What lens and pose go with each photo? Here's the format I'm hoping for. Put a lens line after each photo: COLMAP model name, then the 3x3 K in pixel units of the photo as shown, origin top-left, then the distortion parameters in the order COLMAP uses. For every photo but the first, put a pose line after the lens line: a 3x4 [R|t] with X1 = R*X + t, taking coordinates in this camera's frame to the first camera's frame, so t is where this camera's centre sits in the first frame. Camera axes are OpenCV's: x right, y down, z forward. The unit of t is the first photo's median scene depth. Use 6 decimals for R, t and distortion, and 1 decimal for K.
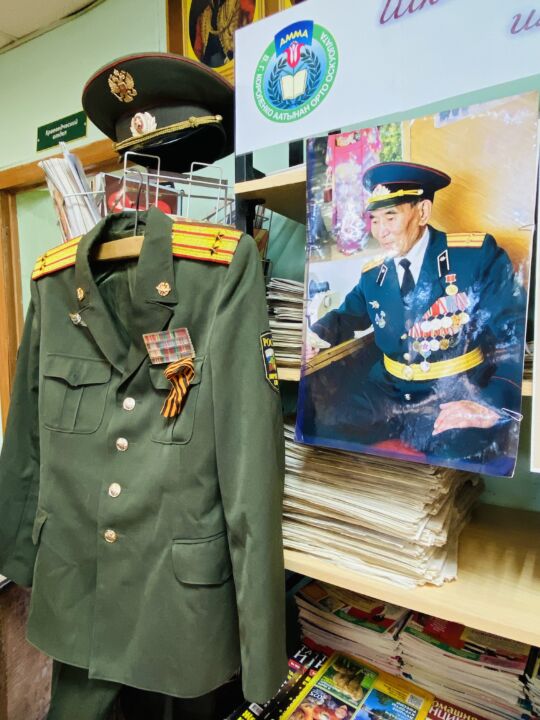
lens RADIAL K [[511.3, 0, 270.0], [0, 511.3, 360.0], [0, 0, 1]] dist [0.004261, -0.001084]
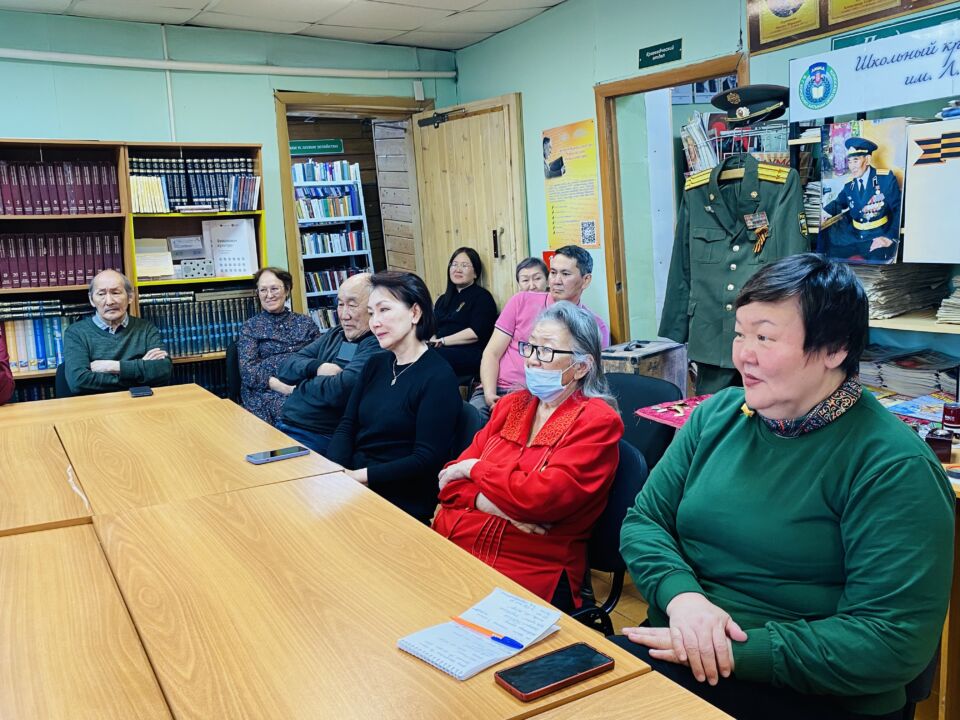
lens RADIAL K [[912.5, 0, 480.0], [0, 912.5, 360.0], [0, 0, 1]] dist [0.047985, -0.008336]
pose [[0.905344, 0.014926, -0.424417, 0.421627], [0.045980, 0.990062, 0.132902, -0.011211], [0.422183, -0.139836, 0.895660, -3.207709]]
